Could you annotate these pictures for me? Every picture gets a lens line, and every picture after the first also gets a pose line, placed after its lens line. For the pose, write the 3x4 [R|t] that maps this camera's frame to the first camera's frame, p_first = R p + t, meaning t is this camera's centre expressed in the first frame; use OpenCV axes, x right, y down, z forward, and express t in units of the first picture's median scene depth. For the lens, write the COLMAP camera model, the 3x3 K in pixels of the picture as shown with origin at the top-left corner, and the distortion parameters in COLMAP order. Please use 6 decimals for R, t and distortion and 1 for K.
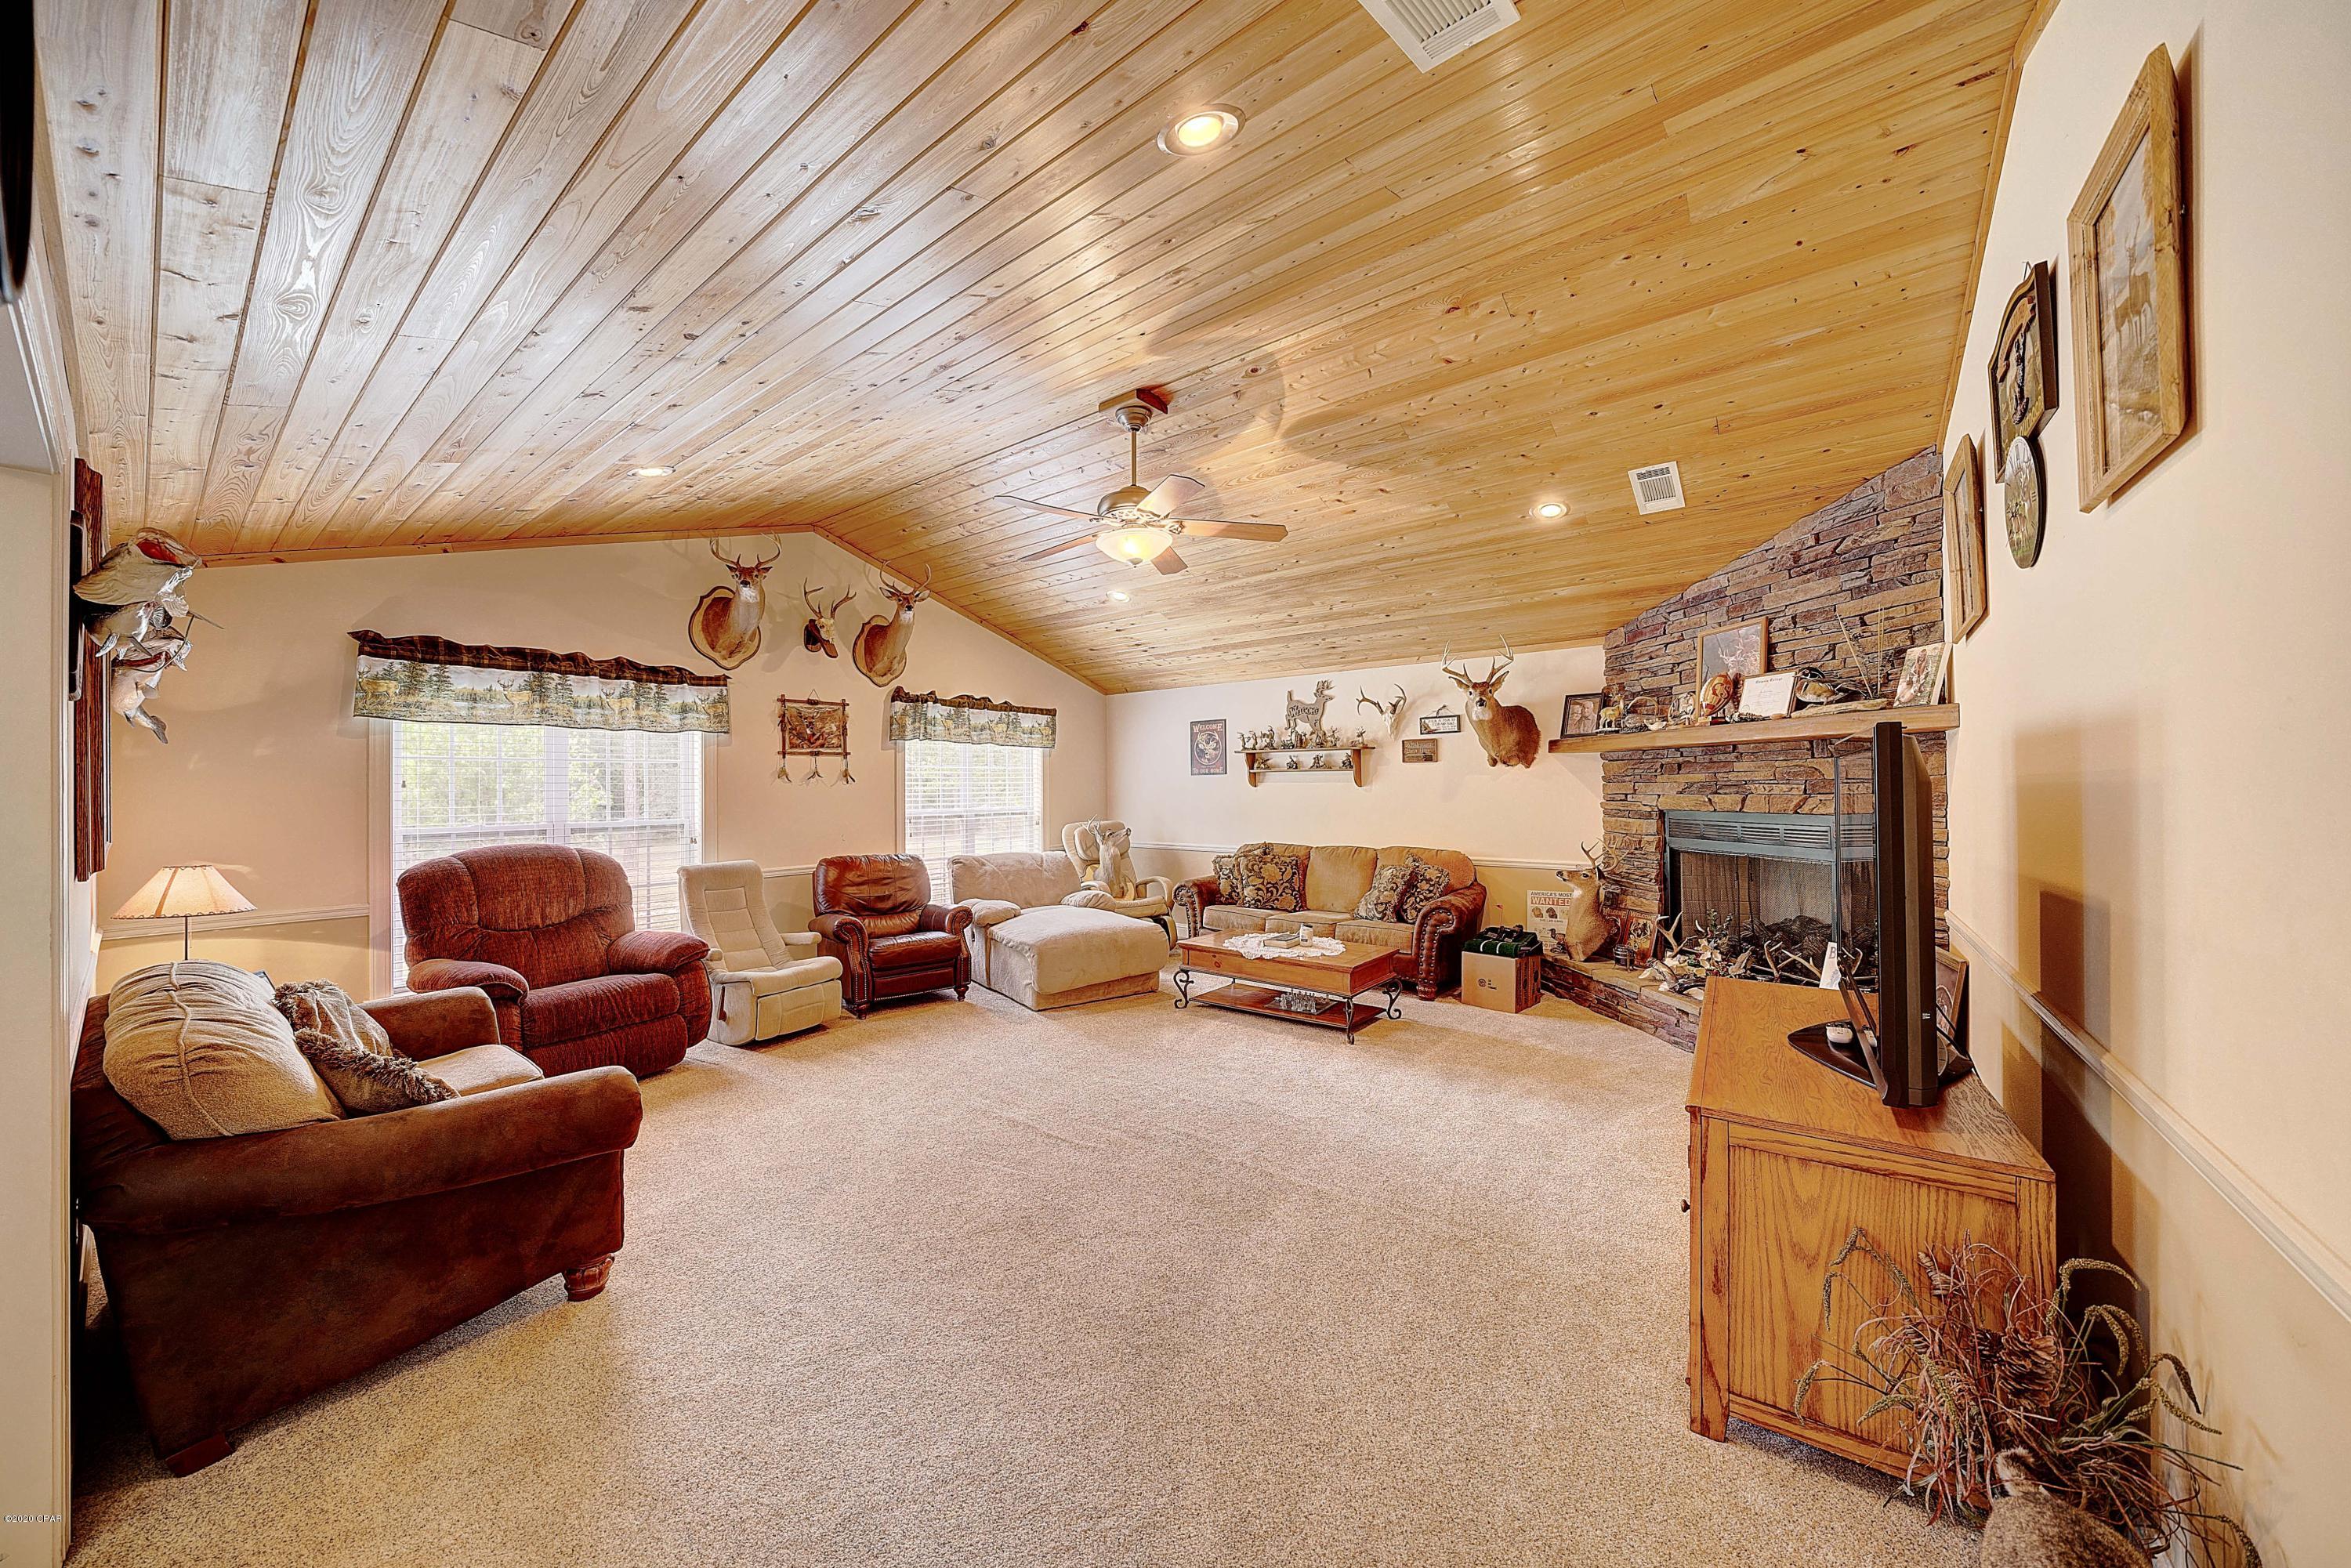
lens RADIAL K [[809.4, 0, 1162.7], [0, 809.4, 782.9], [0, 0, 1]] dist [-0.001729, 0.000031]
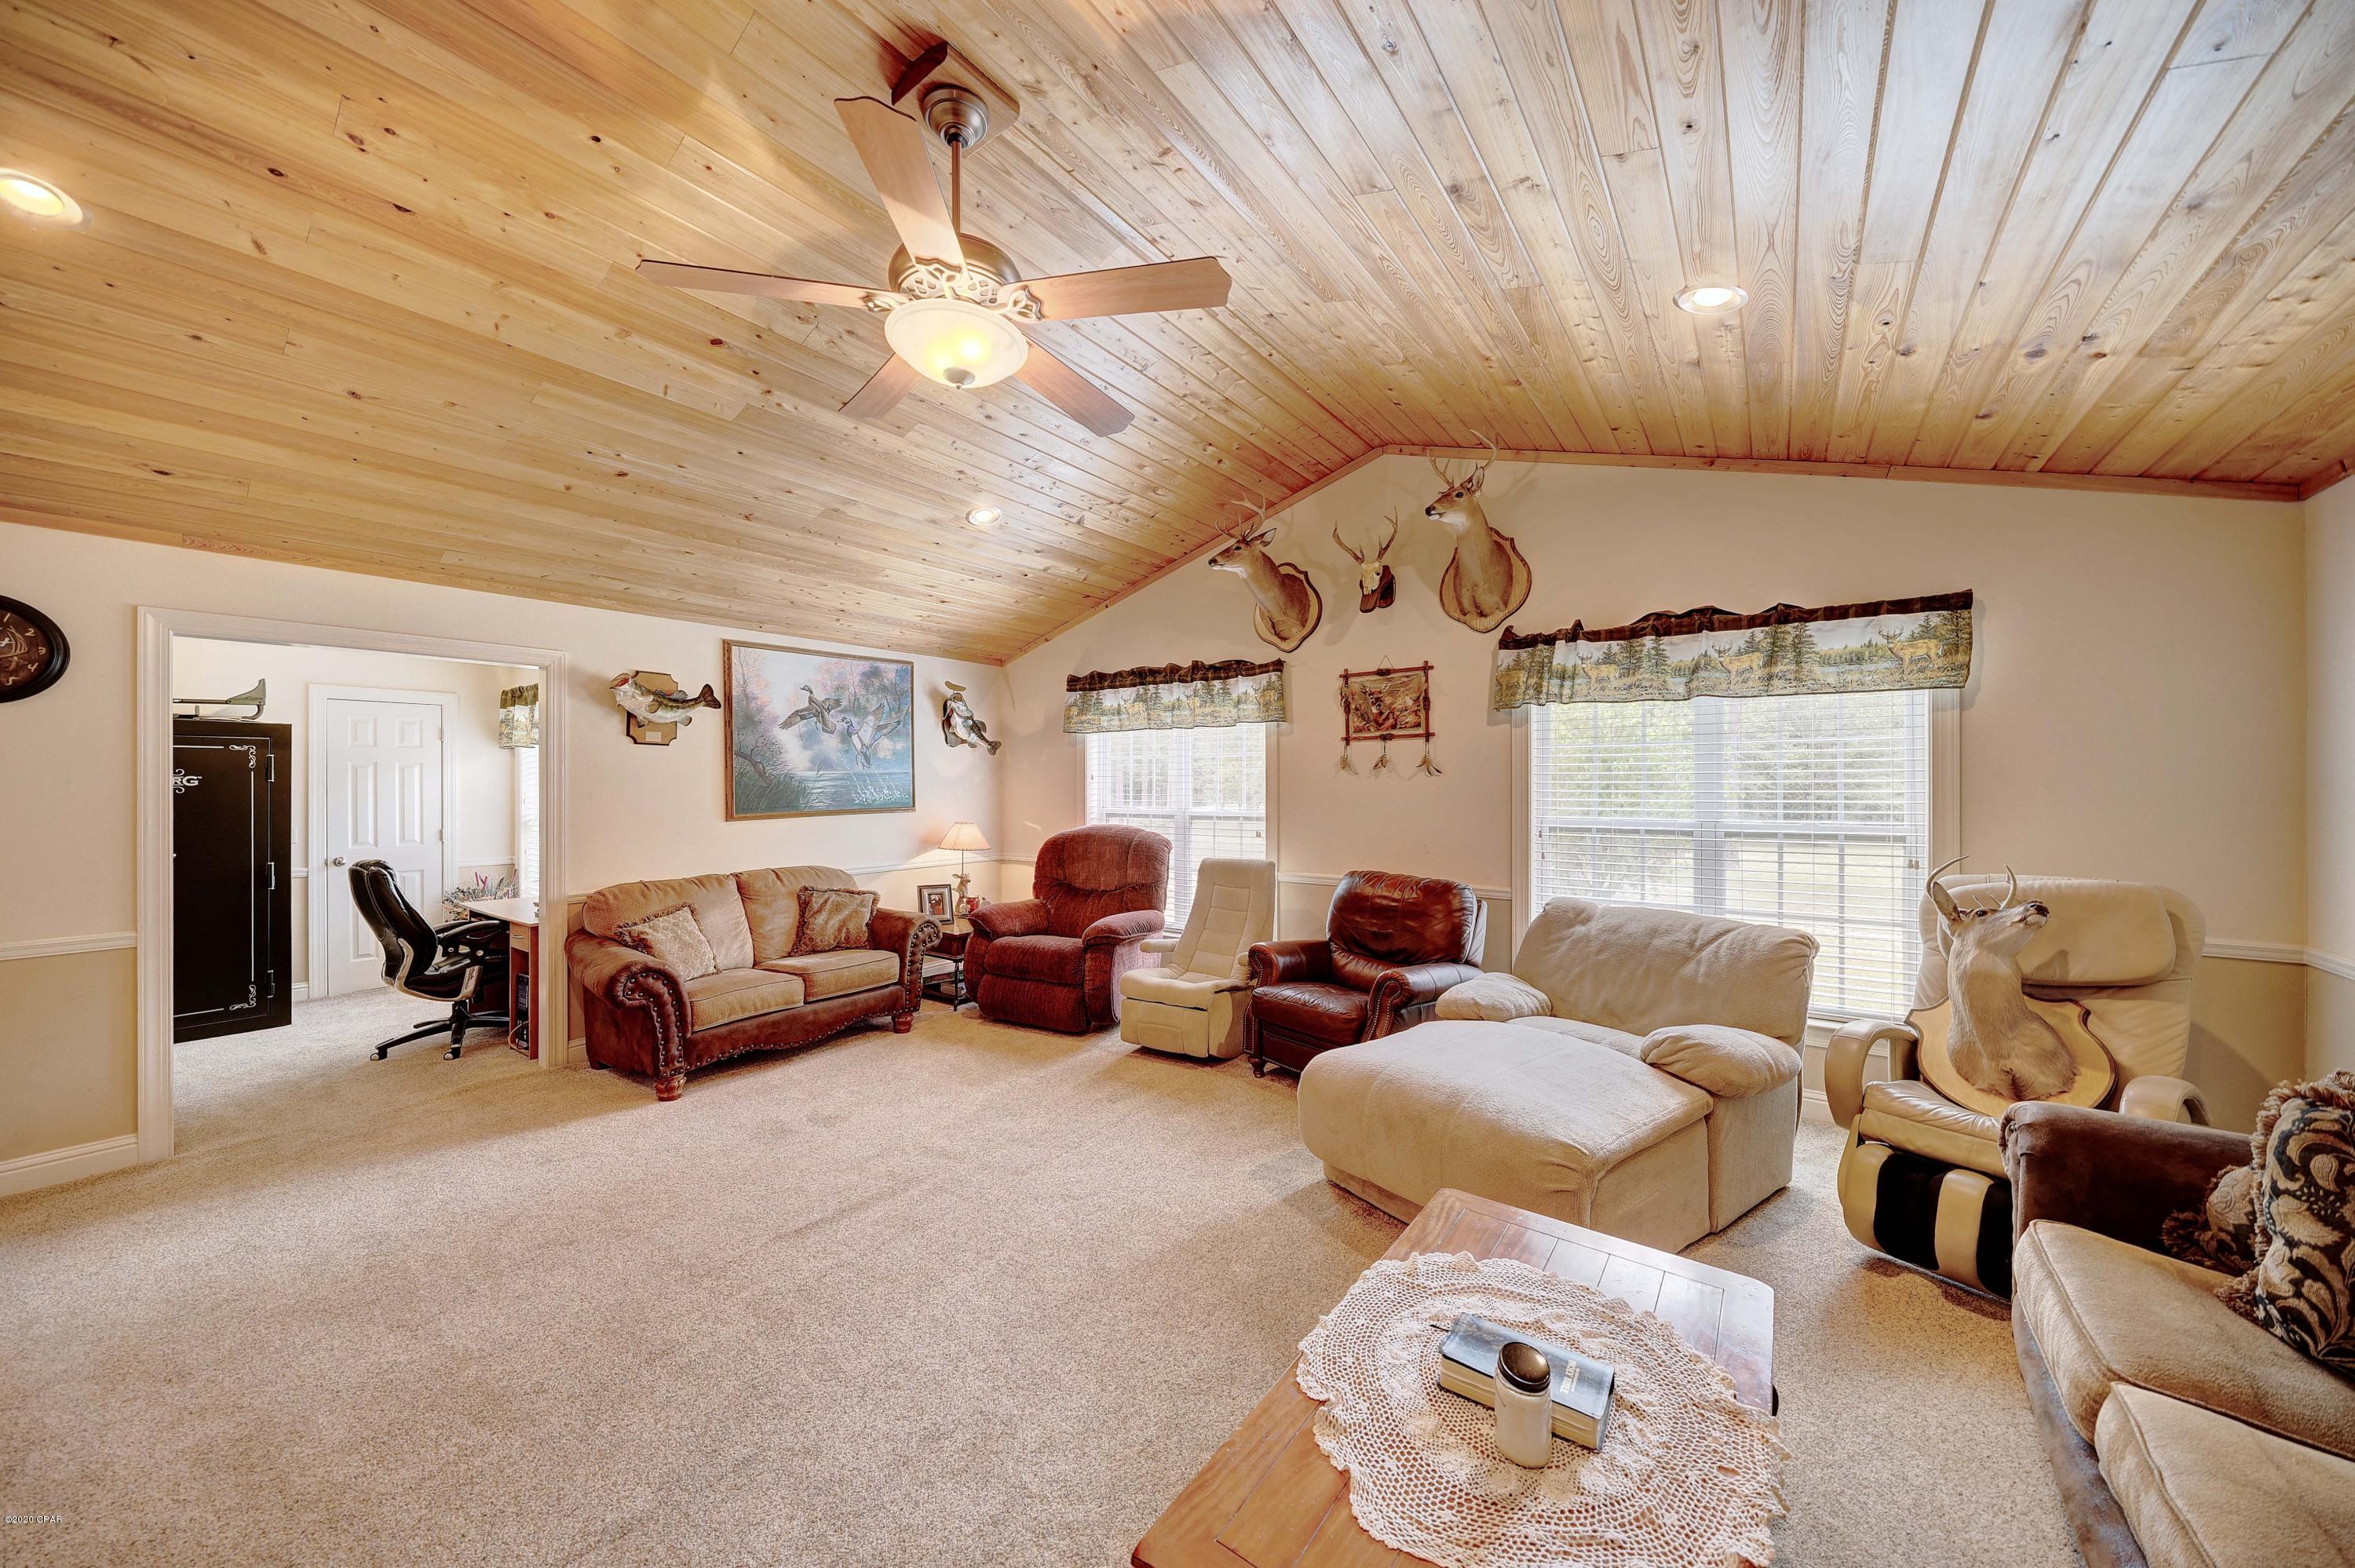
lens RADIAL K [[810.7, 0, 1162.9], [0, 810.7, 783.0], [0, 0, 1]] dist [-0.001729, 0.000031]
pose [[0.015066, 0.019542, -0.999696, 0.355352], [0.012242, 0.999730, 0.019727, -0.010057], [0.999812, -0.012535, 0.014823, 0.771514]]
